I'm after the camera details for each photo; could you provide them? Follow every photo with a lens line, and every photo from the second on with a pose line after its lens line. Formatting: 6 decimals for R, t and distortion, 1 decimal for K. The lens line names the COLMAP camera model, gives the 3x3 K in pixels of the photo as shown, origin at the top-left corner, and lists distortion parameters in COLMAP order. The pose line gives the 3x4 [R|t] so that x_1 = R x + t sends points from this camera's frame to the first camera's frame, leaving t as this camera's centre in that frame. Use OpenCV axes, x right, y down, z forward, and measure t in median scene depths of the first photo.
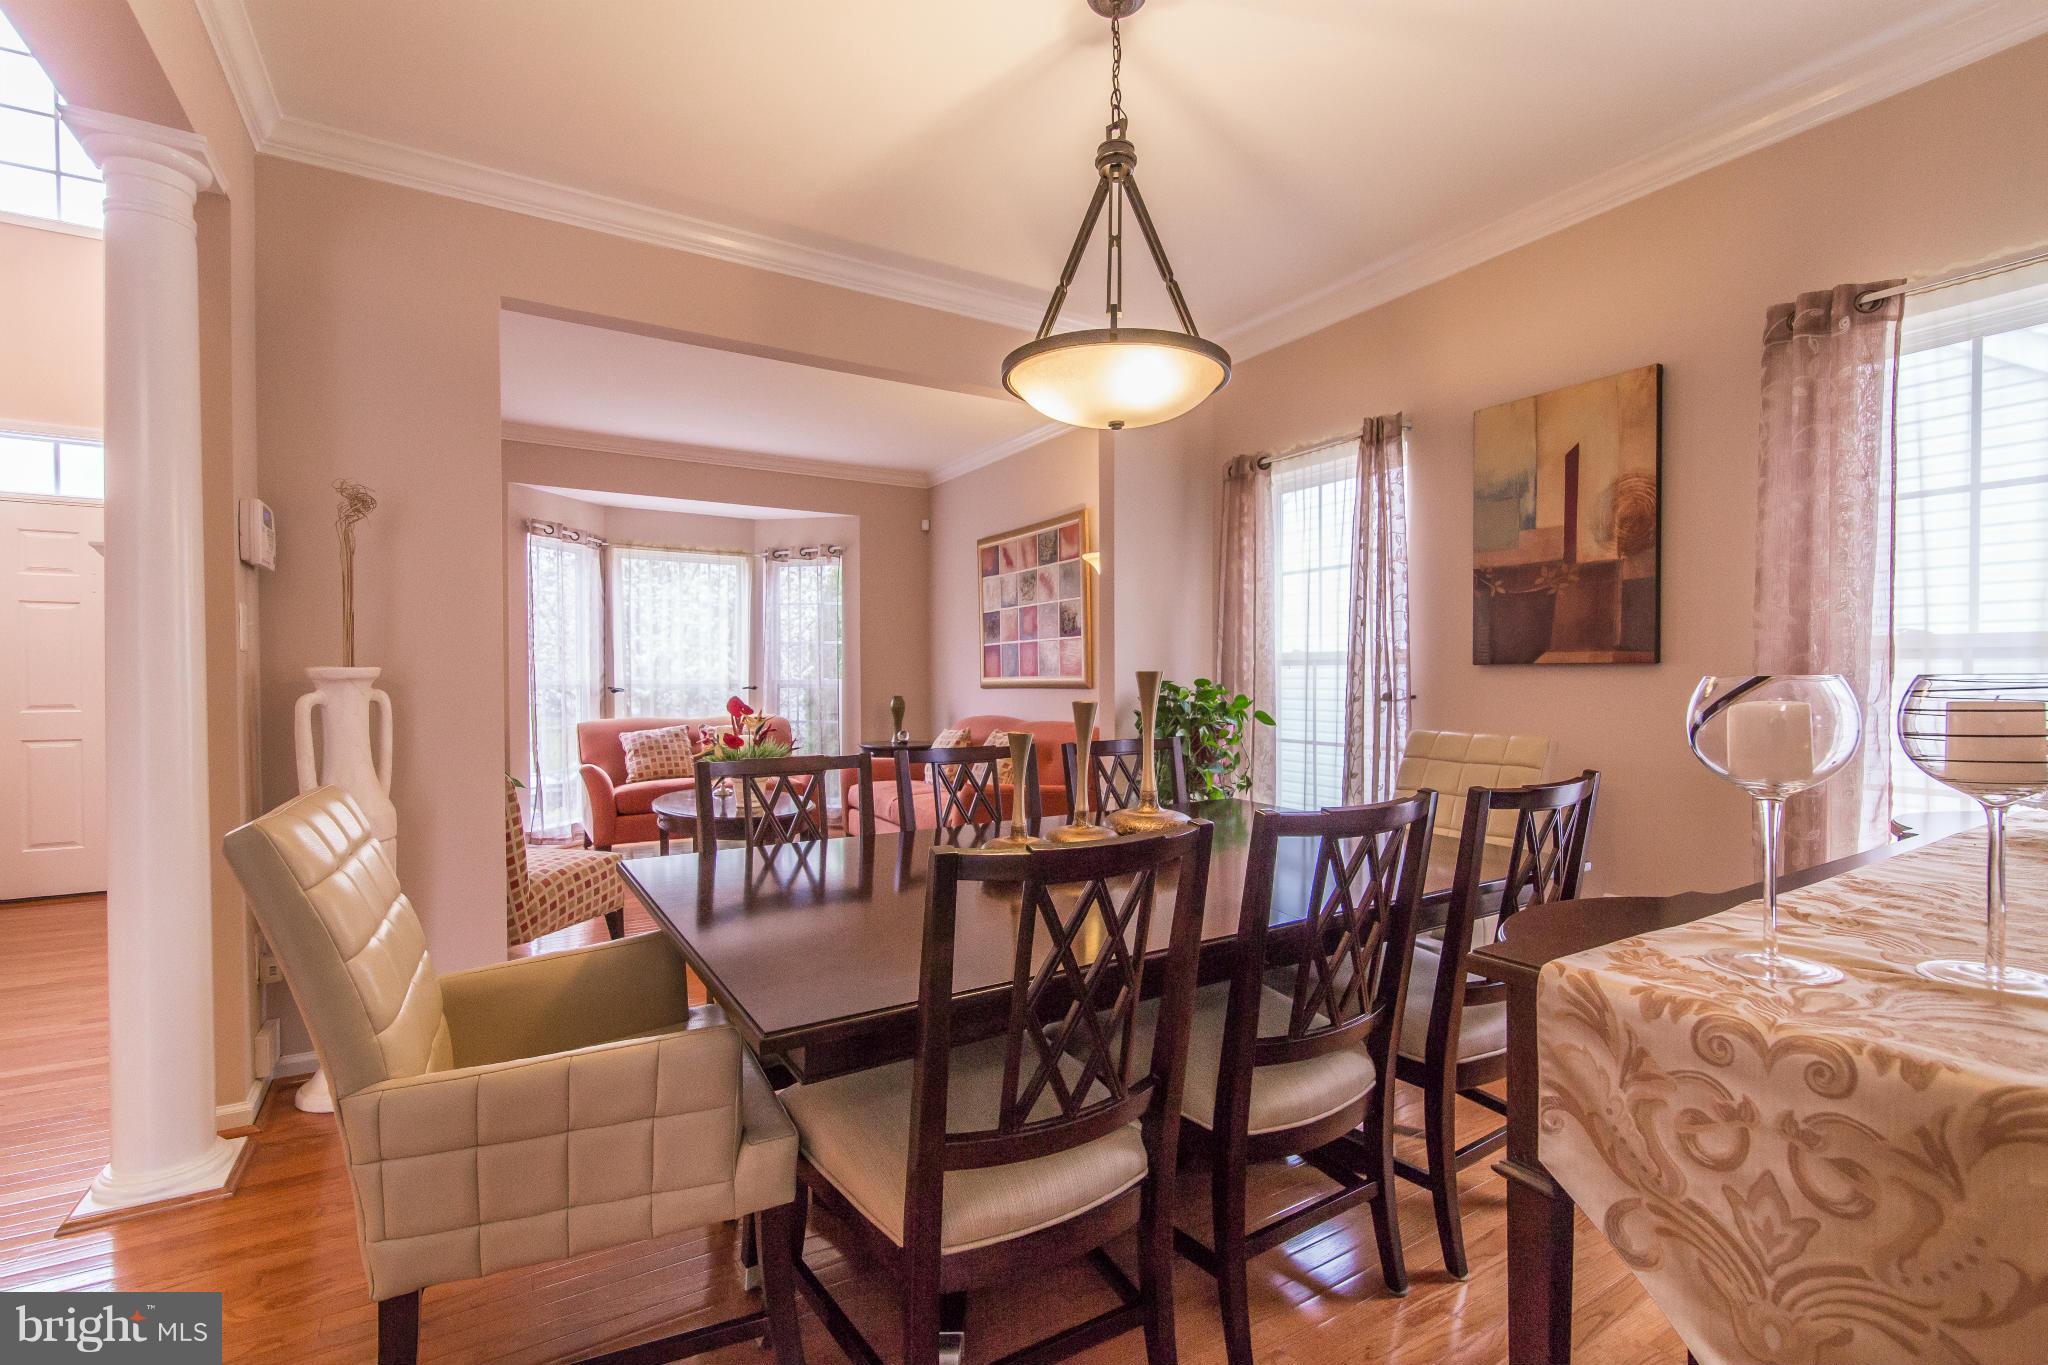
lens RADIAL K [[923.9, 0, 1031.4], [0, 923.9, 694.3], [0, 0, 1]] dist [0.001515, -0.001513]
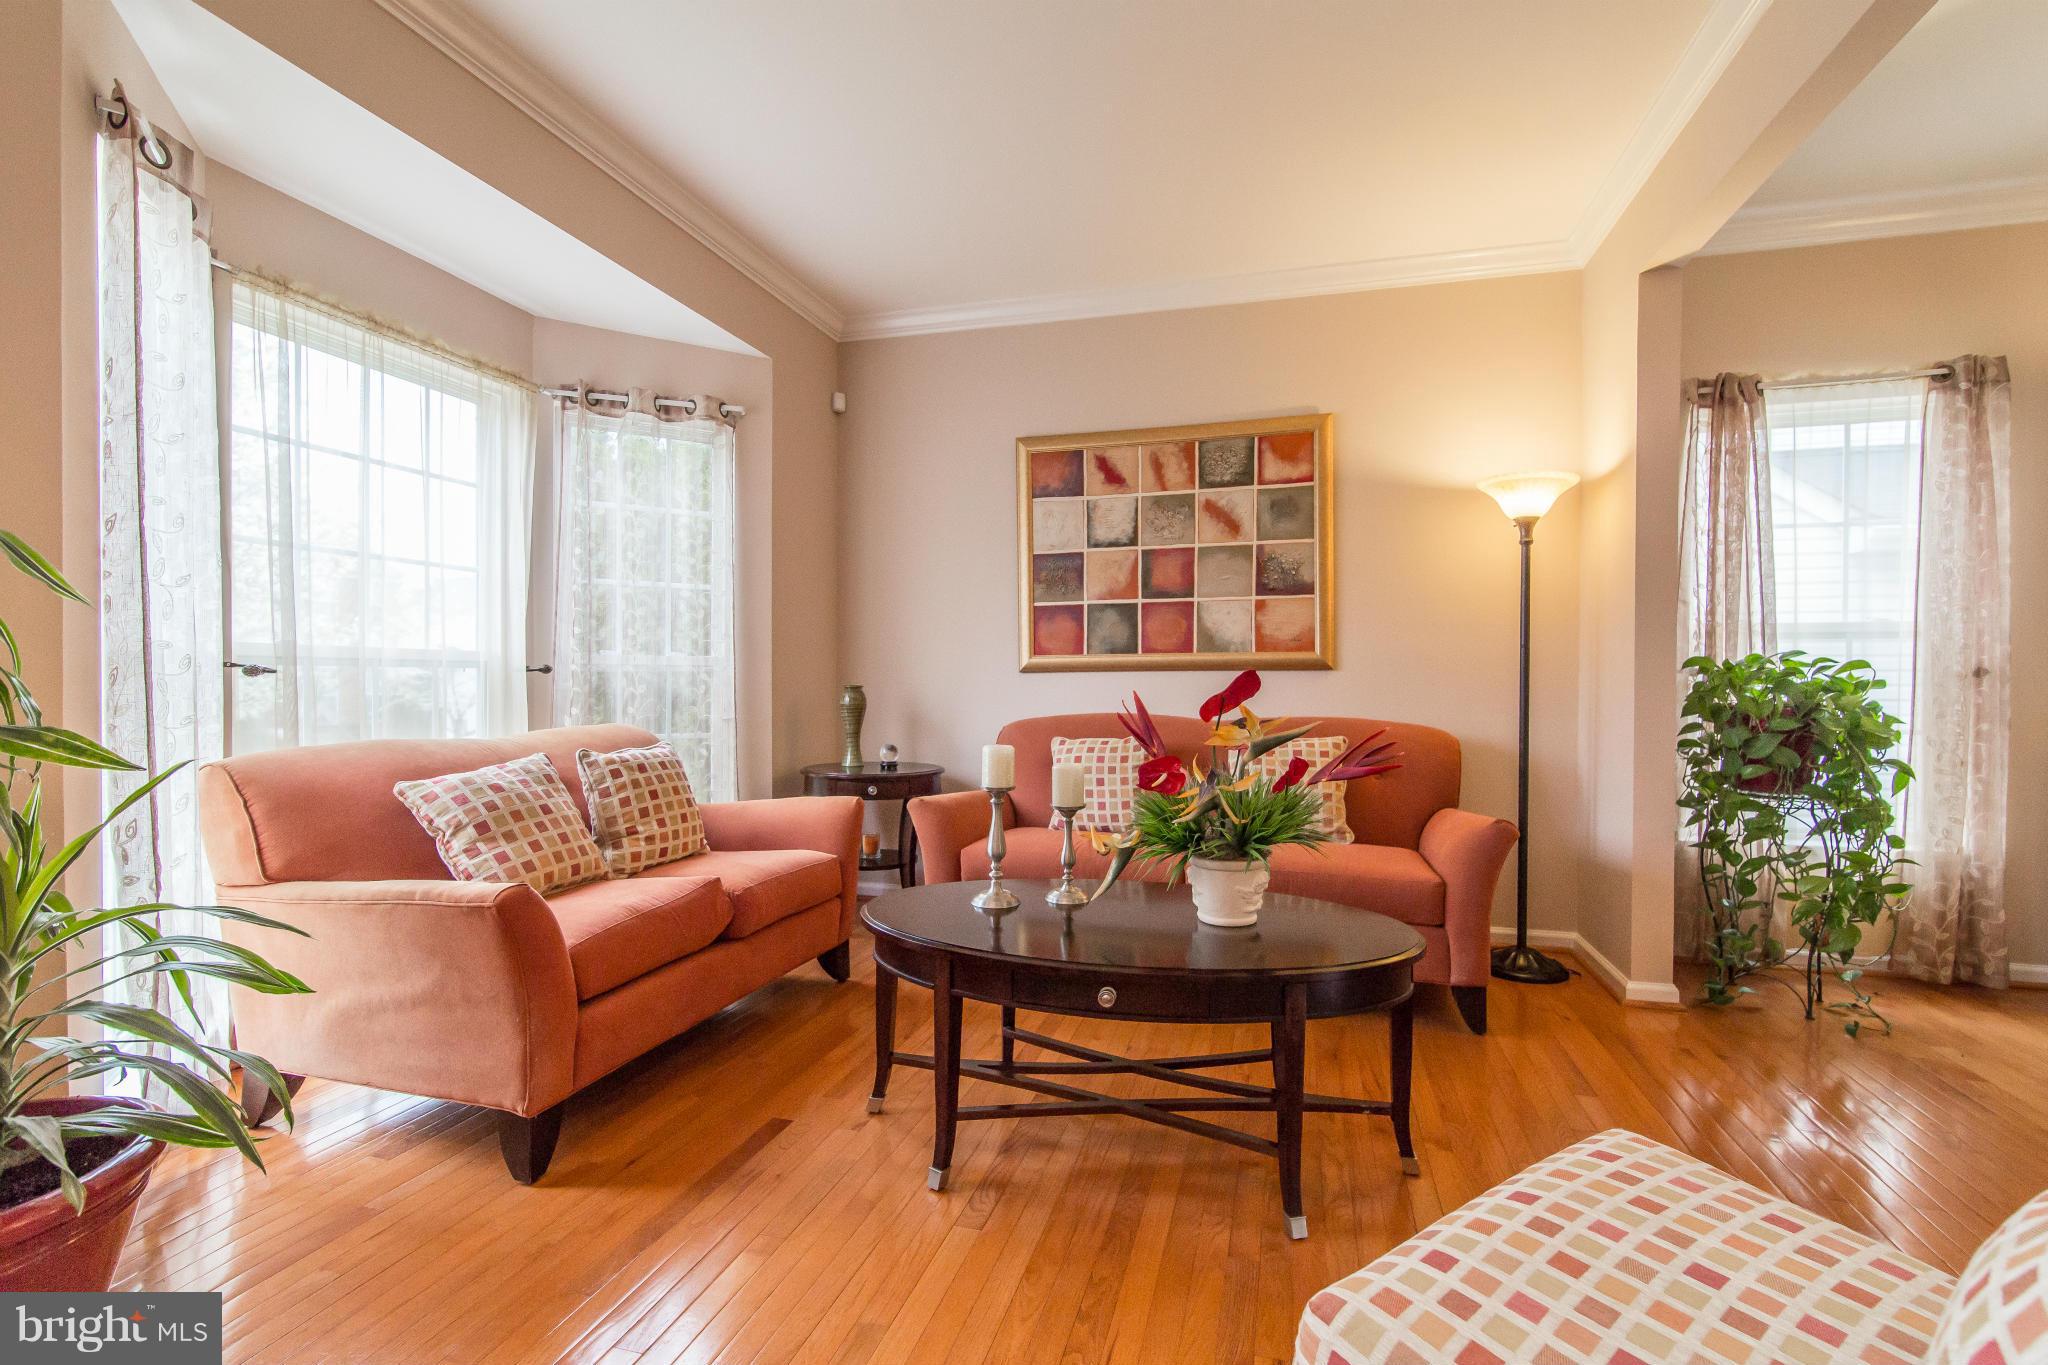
lens RADIAL K [[923.9, 0, 1039.5], [0, 923.9, 683.5], [0, 0, 1]] dist [0.001515, -0.001513]
pose [[0.729891, 0.001599, 0.683562, -0.891844], [0.008034, 0.999908, -0.010918, 0.015211], [-0.683516, 0.013461, 0.729811, 0.982873]]
